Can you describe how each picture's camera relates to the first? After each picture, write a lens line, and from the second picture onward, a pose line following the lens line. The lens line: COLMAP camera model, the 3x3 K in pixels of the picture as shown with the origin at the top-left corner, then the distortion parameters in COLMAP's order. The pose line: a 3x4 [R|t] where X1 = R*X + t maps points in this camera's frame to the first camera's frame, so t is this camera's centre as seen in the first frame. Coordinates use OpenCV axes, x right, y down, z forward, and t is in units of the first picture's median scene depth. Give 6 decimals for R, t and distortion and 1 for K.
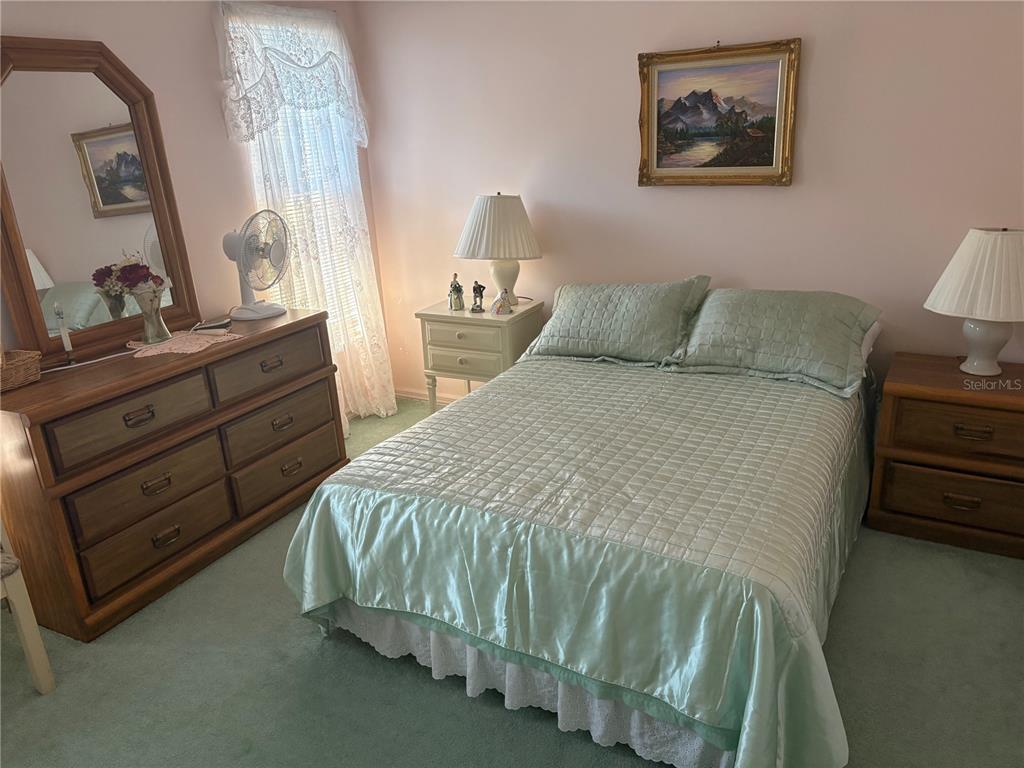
lens RADIAL K [[769.7, 0, 510.2], [0, 769.7, 385.8], [0, 0, 1]] dist [0.047144, -0.051994]
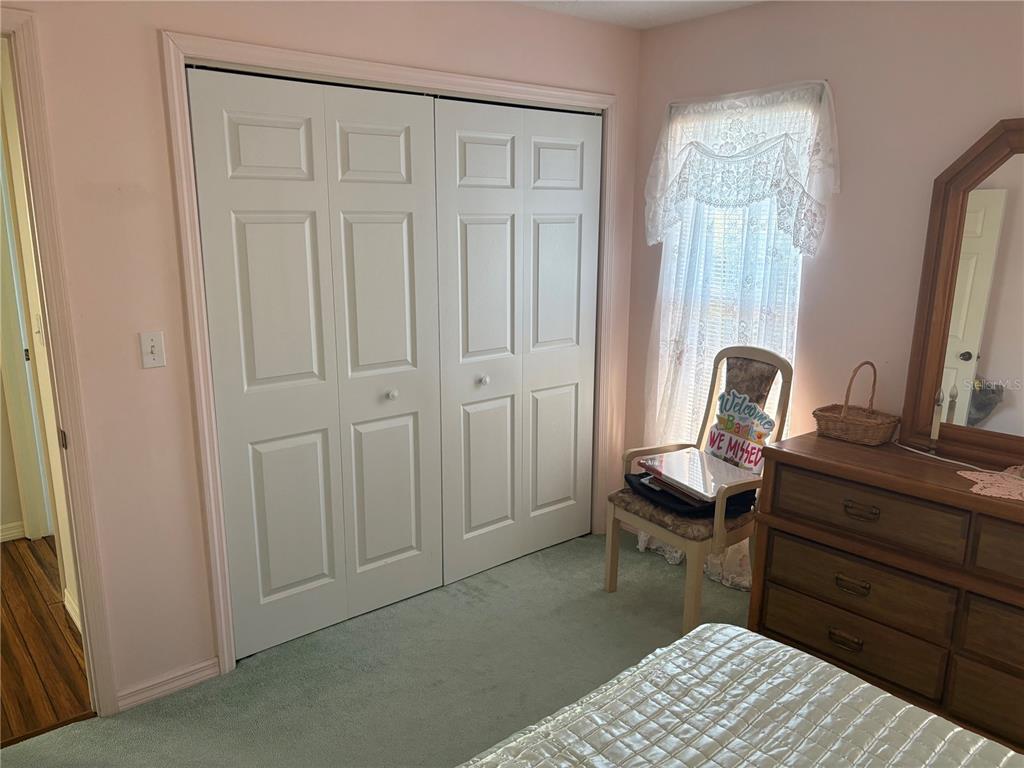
lens RADIAL K [[769.7, 0, 510.2], [0, 769.7, 385.8], [0, 0, 1]] dist [0.047144, -0.051994]
pose [[-0.364740, 0.237419, -0.900331, 0.483151], [-0.291106, 0.889395, 0.352467, -0.296391], [0.884433, 0.390651, -0.255284, 0.775202]]
